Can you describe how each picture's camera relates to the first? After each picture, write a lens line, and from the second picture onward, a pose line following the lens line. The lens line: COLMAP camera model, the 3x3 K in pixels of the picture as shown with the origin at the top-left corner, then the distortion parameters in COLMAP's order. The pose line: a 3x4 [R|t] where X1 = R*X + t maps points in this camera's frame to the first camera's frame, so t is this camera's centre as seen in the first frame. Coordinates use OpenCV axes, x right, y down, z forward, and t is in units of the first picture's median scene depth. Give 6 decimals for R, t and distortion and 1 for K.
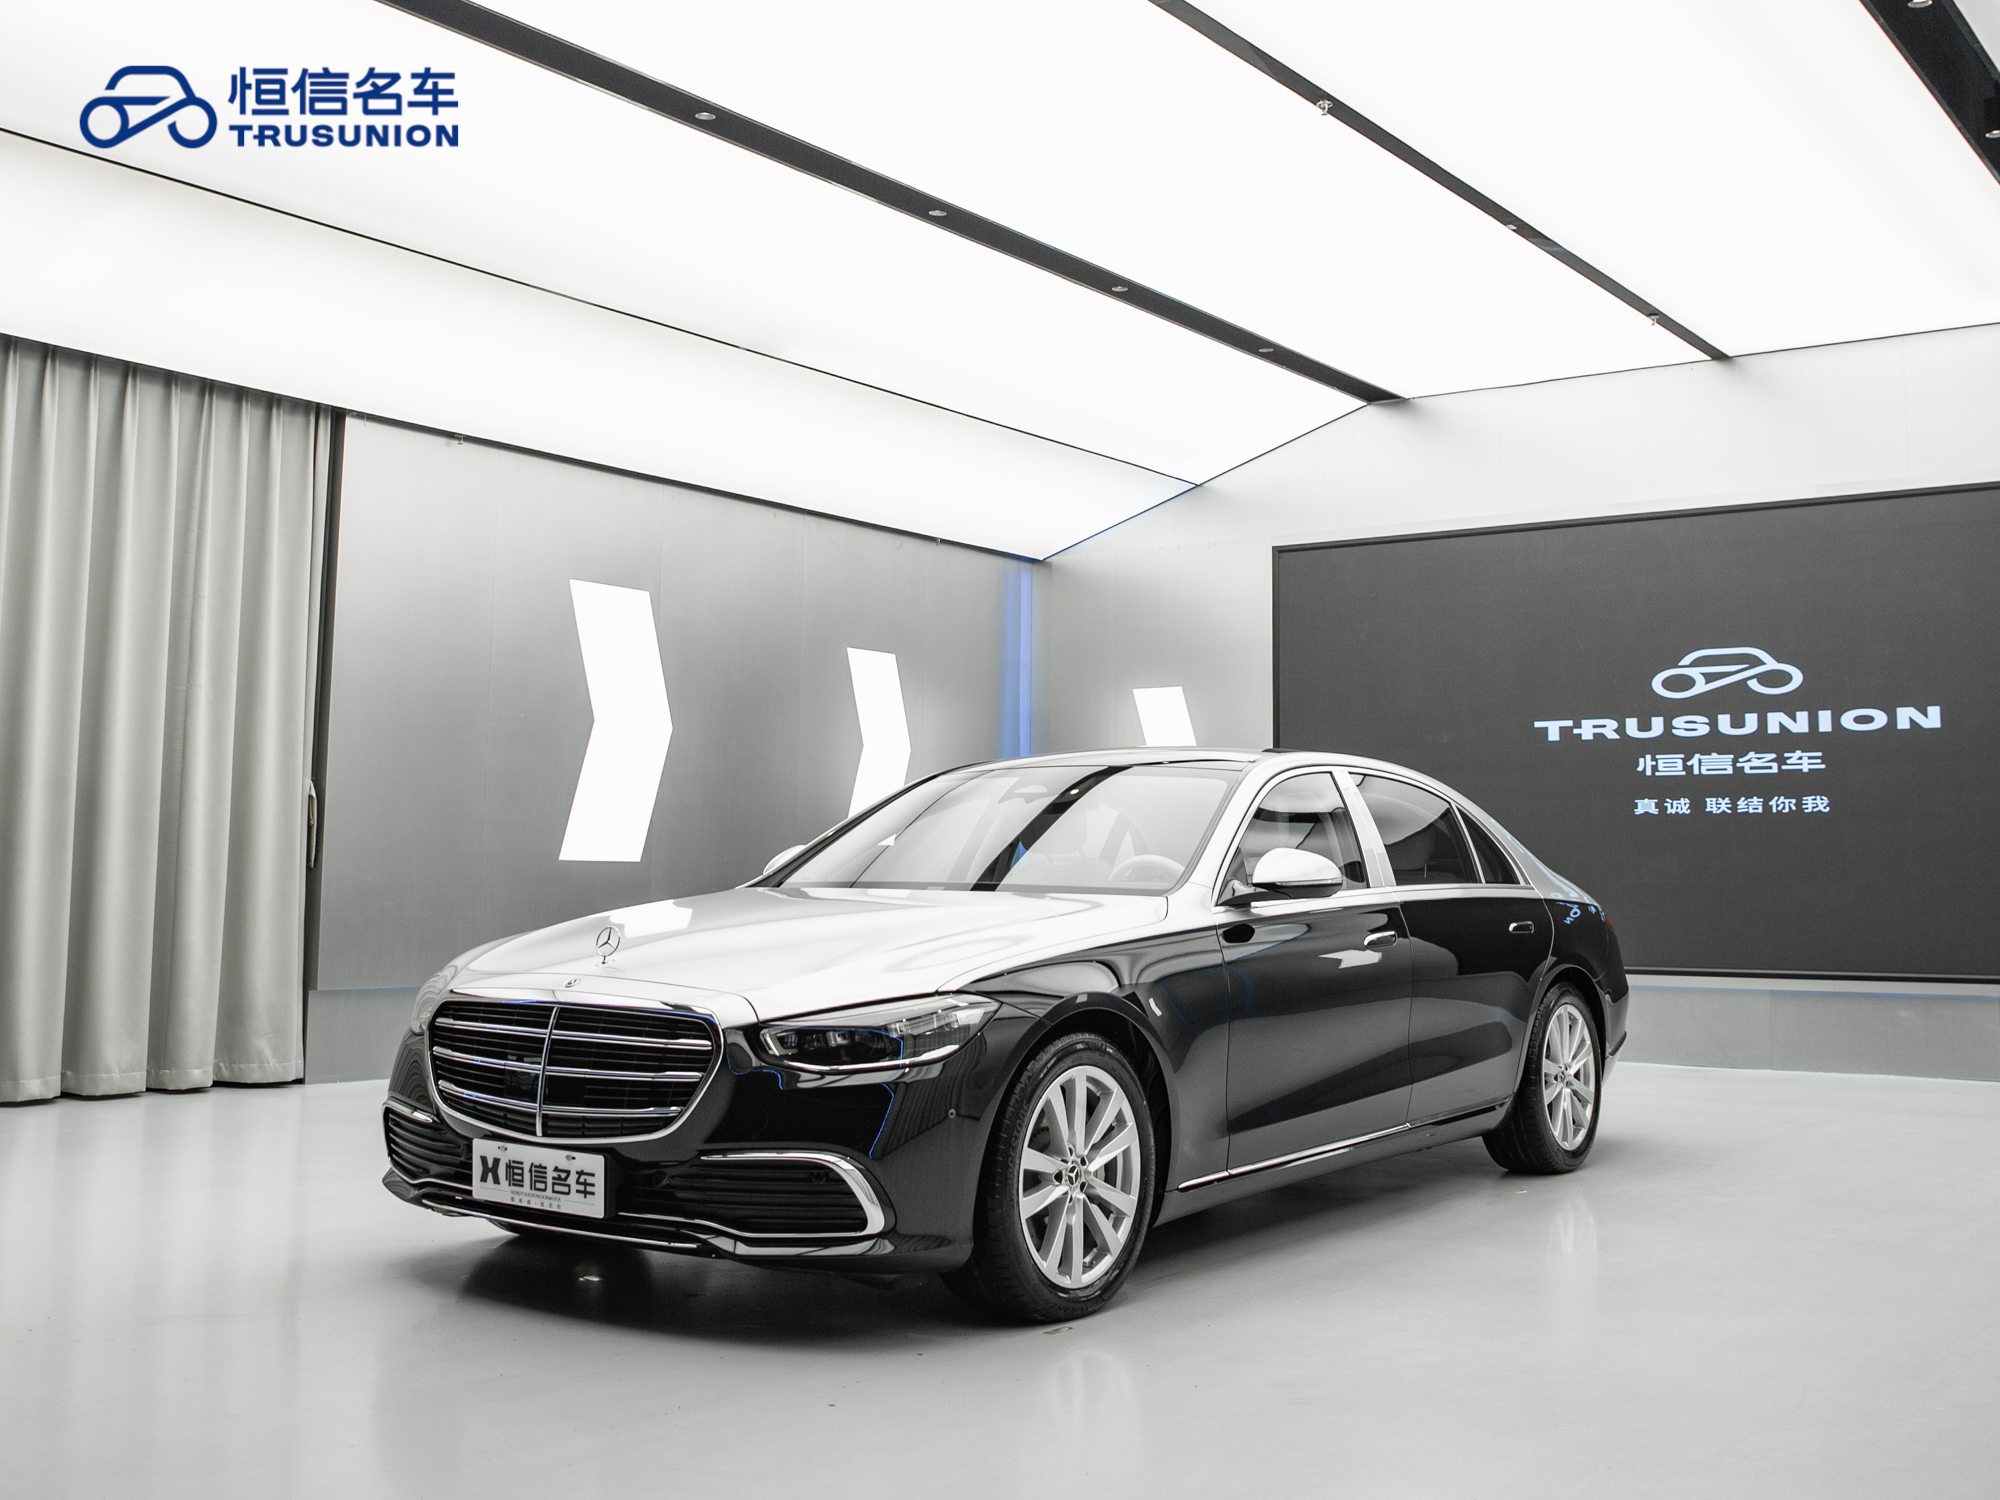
lens RADIAL K [[1969.1, 0, 1000.0], [0, 1969.1, 750.0], [0, 0, 1]] dist [-0.096855, 0.002799]
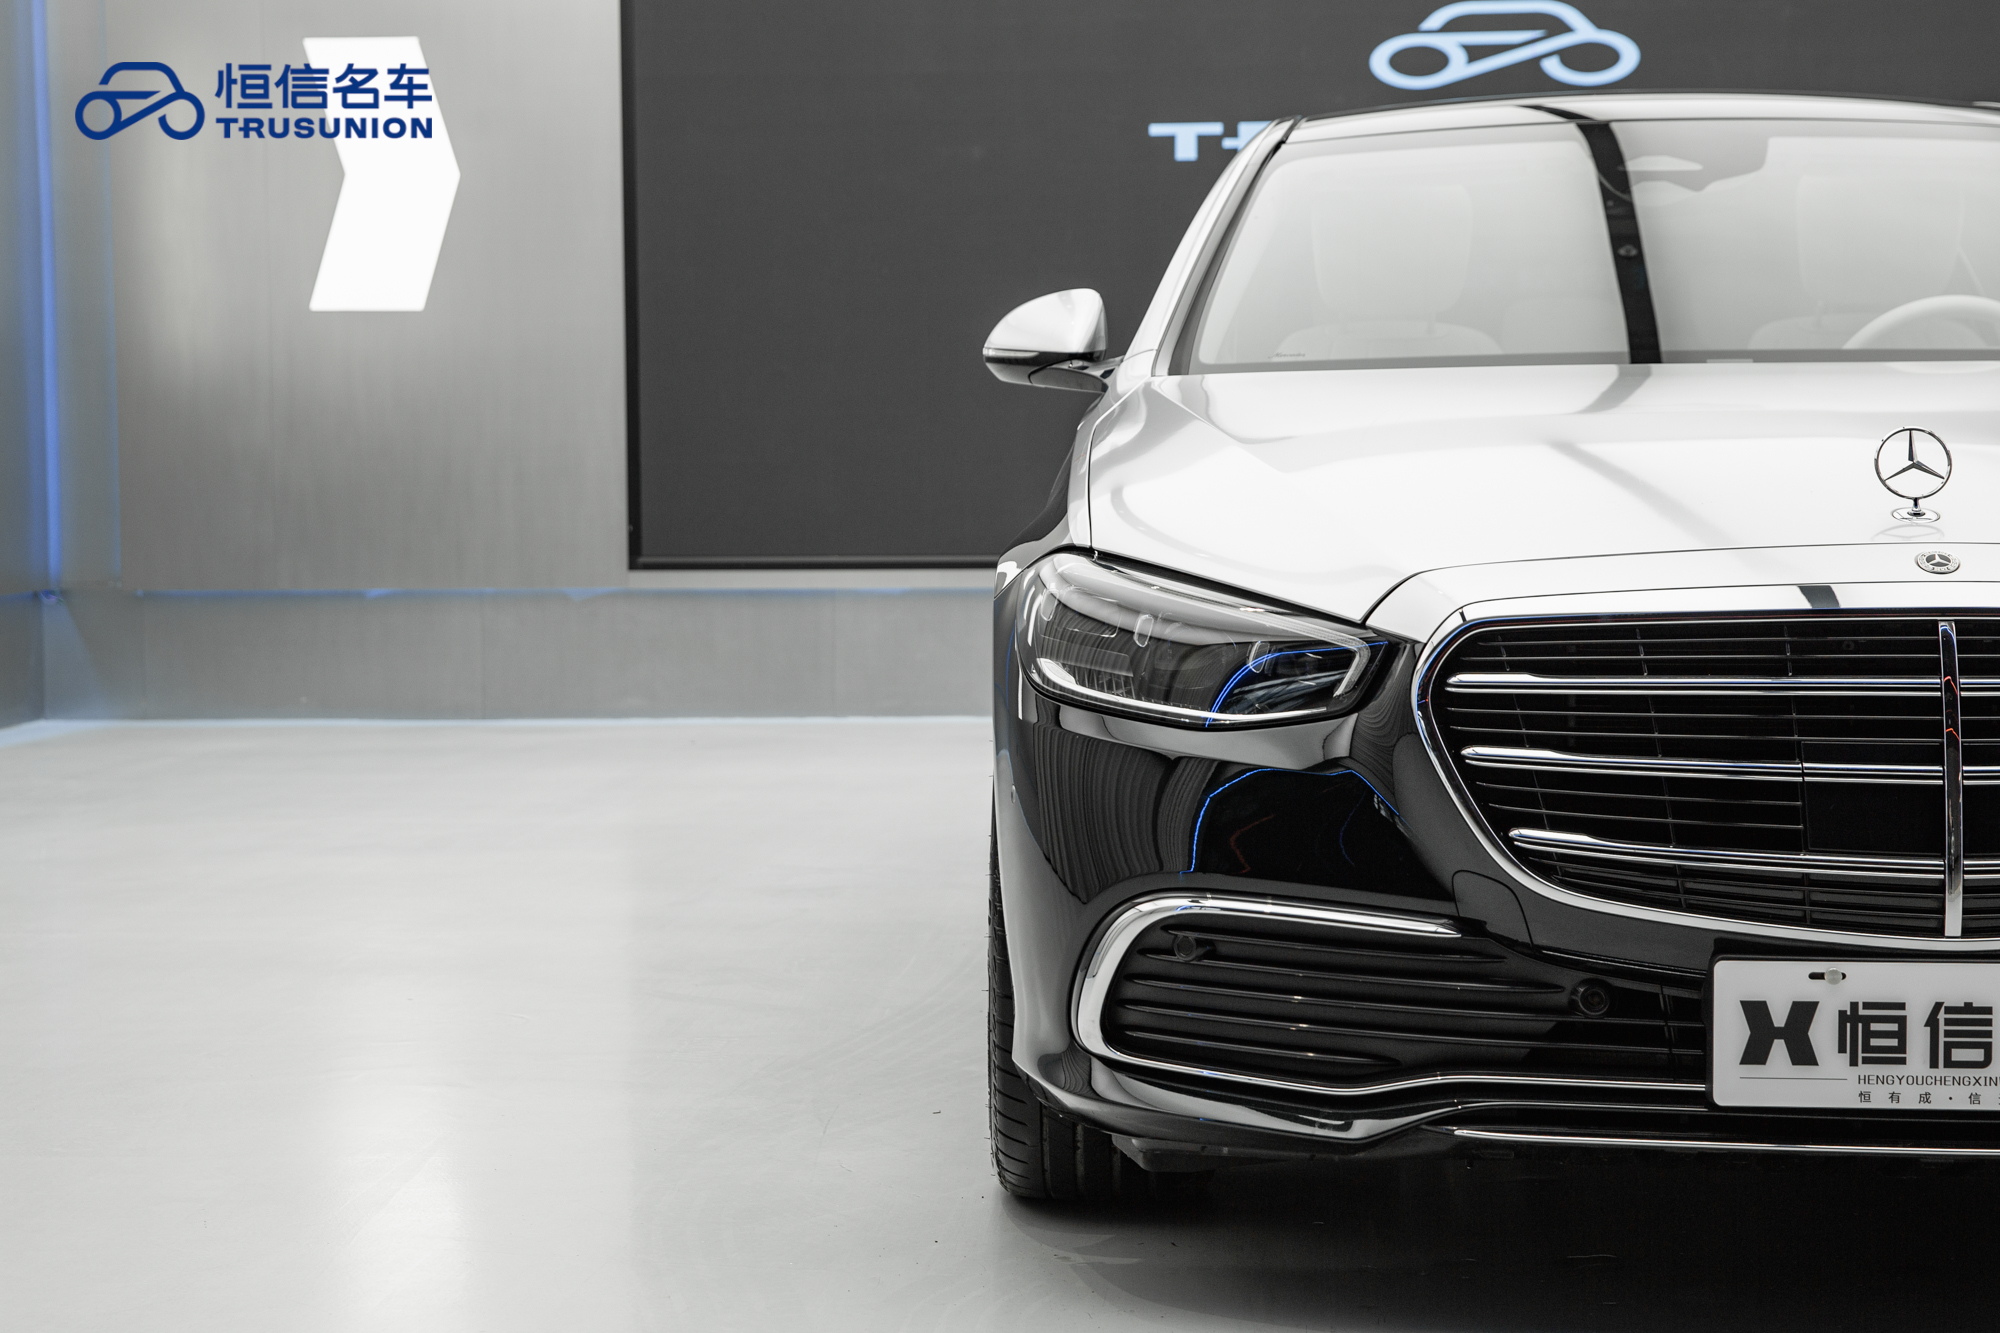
lens RADIAL K [[3406.6, 0, 1000.0], [0, 3406.6, 666.5], [0, 0, 1]] dist [0.062838, 0.207792]
pose [[0.868851, -0.048362, 0.492706, -0.746754], [-0.015447, 0.992085, 0.124618, 0.053967], [-0.494833, -0.115885, 0.861227, 0.475347]]
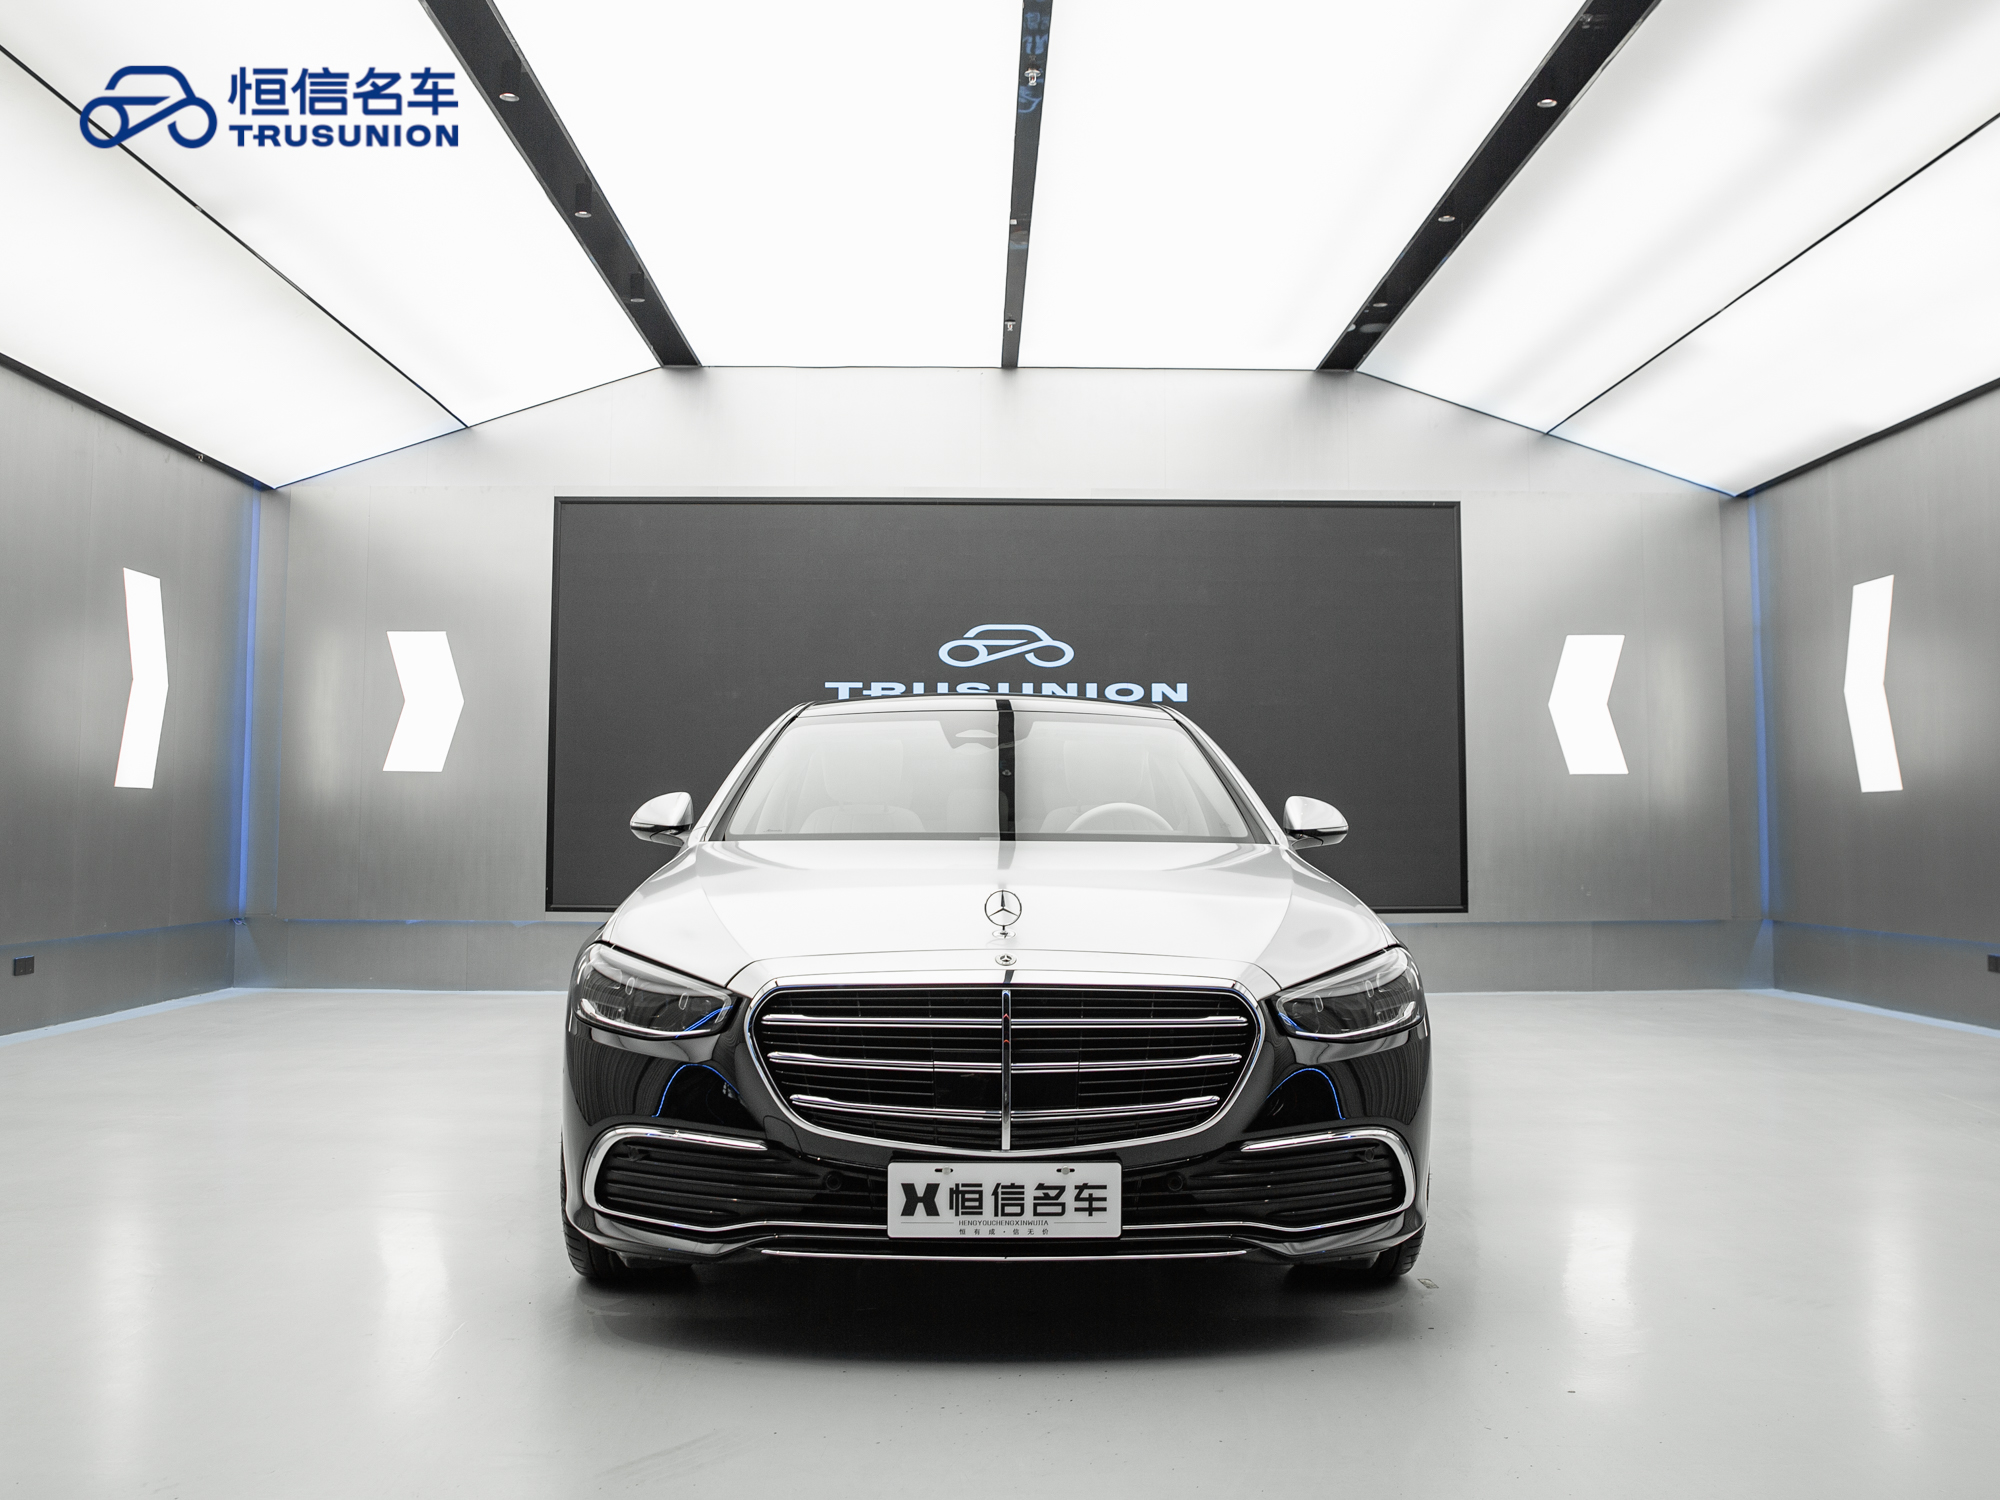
lens RADIAL K [[1810.4, 0, 1000.0], [0, 1810.4, 750.0], [0, 0, 1]] dist [-0.080960, 0.000575]
pose [[0.814868, 0.019224, 0.579328, -0.664460], [-0.032516, 0.999392, 0.012573, 0.021128], [-0.578734, -0.029083, 0.814998, 0.383718]]
